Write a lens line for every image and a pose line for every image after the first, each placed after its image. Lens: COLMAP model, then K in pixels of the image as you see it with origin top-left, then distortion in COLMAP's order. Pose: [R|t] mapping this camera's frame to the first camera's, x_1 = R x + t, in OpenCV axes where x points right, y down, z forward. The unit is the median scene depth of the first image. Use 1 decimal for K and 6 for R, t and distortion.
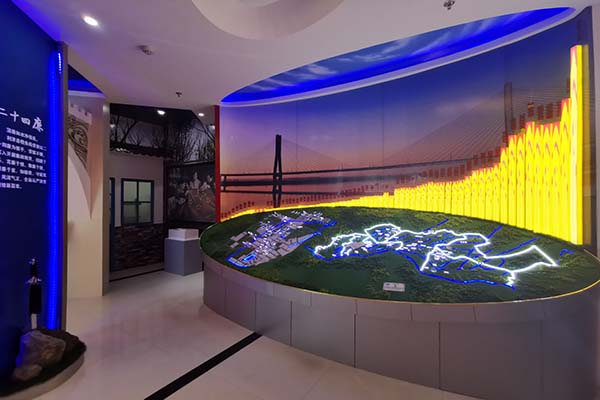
lens RADIAL K [[277.0, 0, 301.3], [0, 277.0, 197.6], [0, 0, 1]] dist [0.005597, 0.001969]
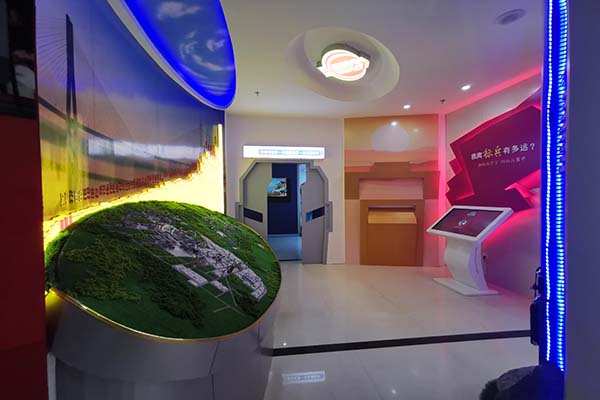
lens RADIAL K [[277.0, 0, 300.2], [0, 277.0, 199.4], [0, 0, 1]] dist [0.005597, 0.001969]
pose [[-0.645877, -0.007845, 0.763401, -0.825686], [0.001824, 0.999929, 0.011818, 0.022765], [-0.763439, 0.009025, -0.645816, 1.442432]]
